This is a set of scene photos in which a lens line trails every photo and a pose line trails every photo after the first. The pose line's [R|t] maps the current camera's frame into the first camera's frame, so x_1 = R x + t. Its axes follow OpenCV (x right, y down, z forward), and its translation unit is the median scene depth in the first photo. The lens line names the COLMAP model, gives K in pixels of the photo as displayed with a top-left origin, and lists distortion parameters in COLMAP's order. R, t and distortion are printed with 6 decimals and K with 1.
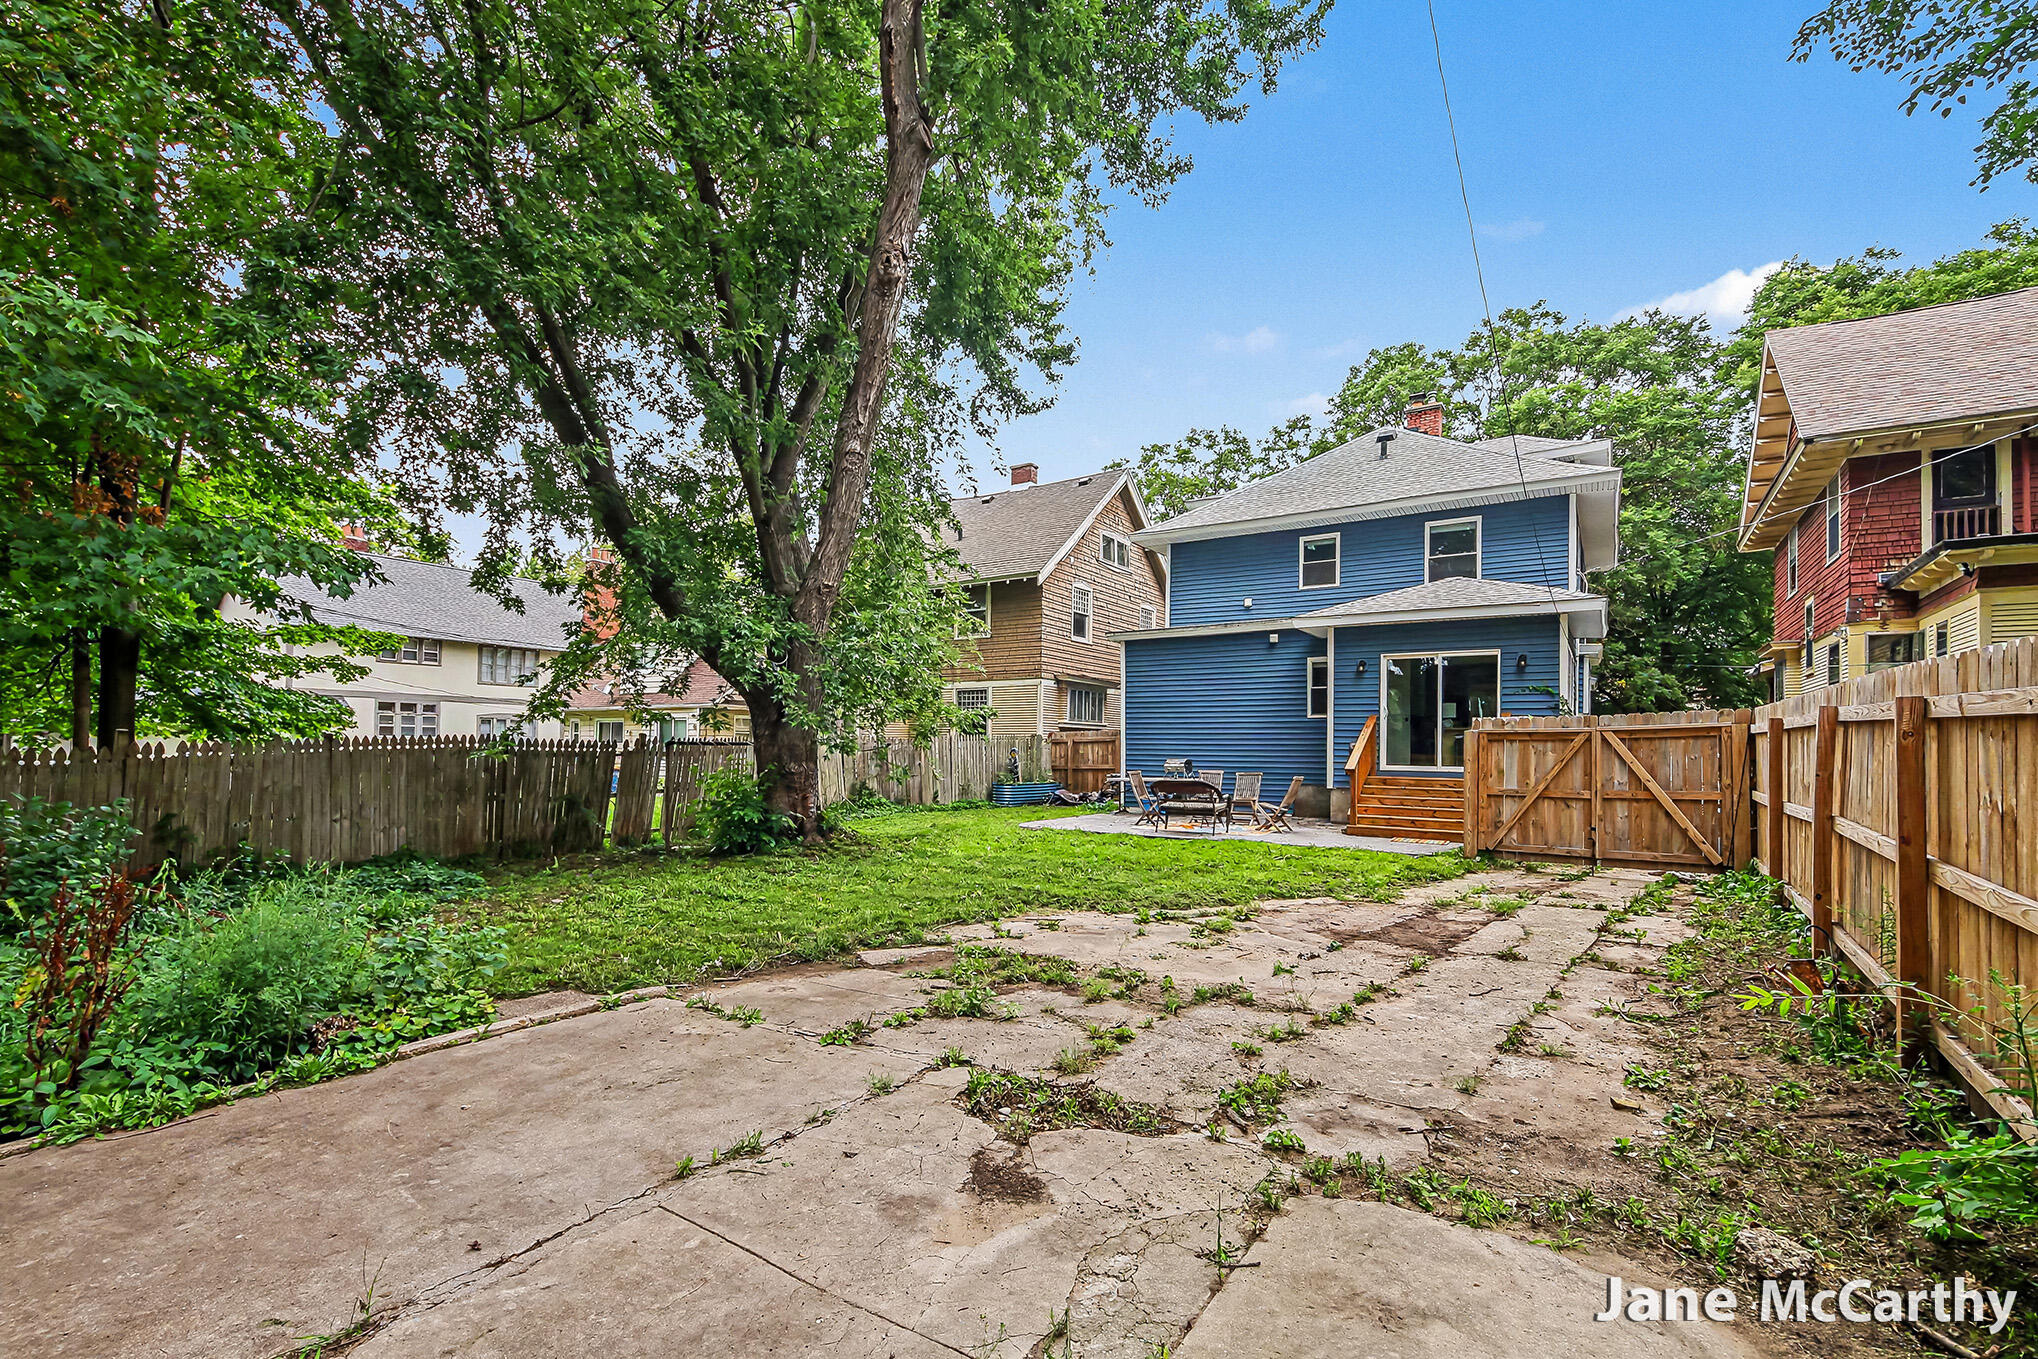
lens RADIAL K [[954.9, 0, 1014.9], [0, 954.9, 737.9], [0, 0, 1]] dist [0.000545, 0.000045]
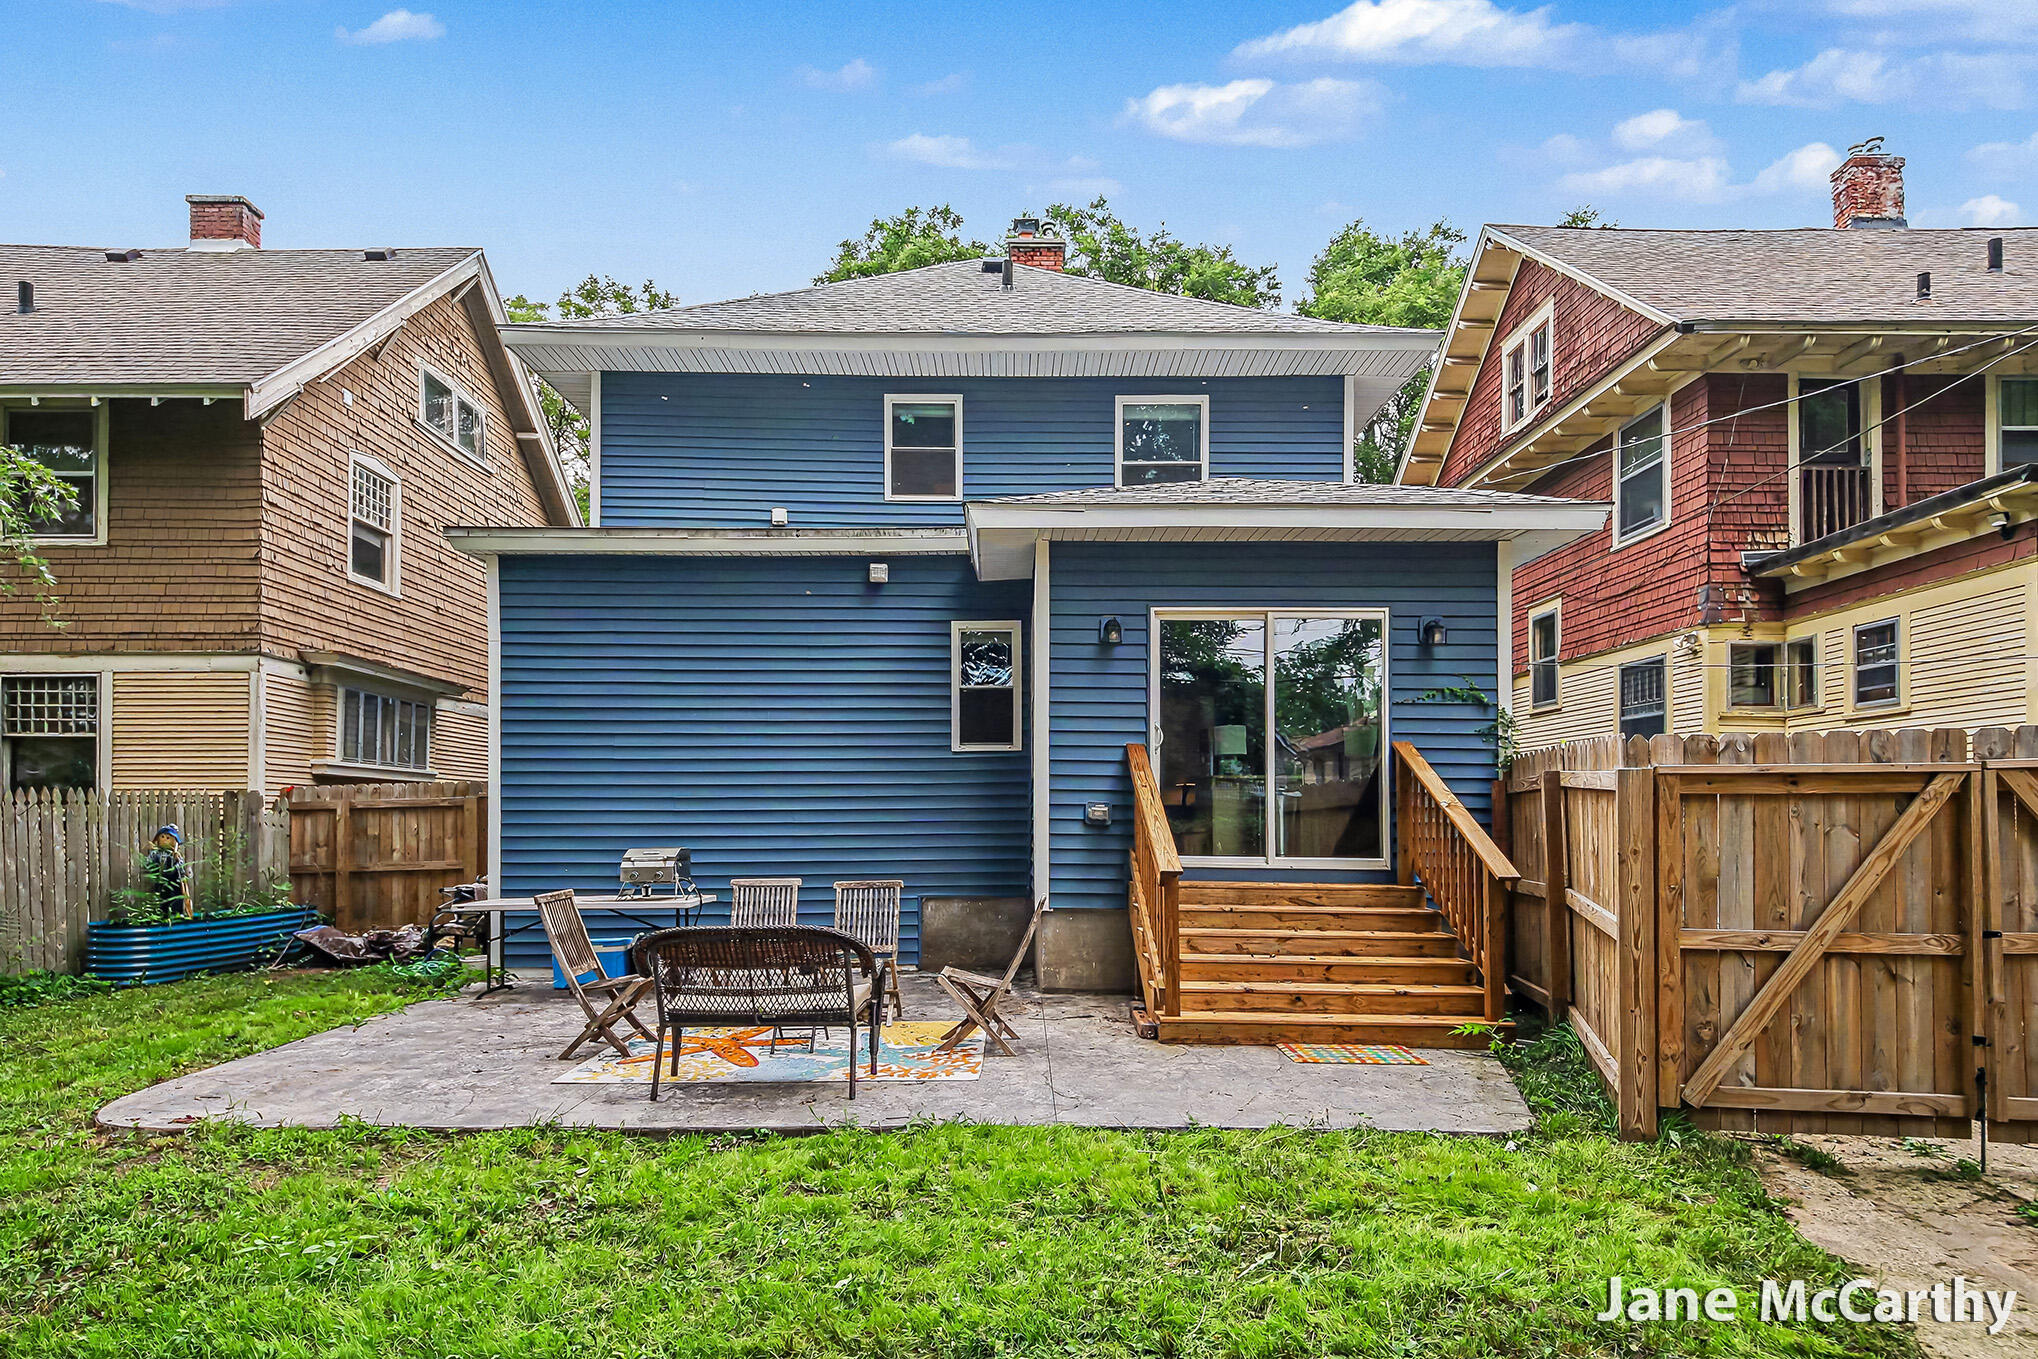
lens RADIAL K [[1126.8, 0, 1016.1], [0, 1126.8, 789.3], [0, 0, 1]] dist [0.030128, -0.001685]
pose [[0.832853, 0.006129, 0.553460, 0.028580], [0.001001, 0.999920, -0.012579, 0.002329], [-0.553493, 0.011030, 0.832781, 0.436421]]
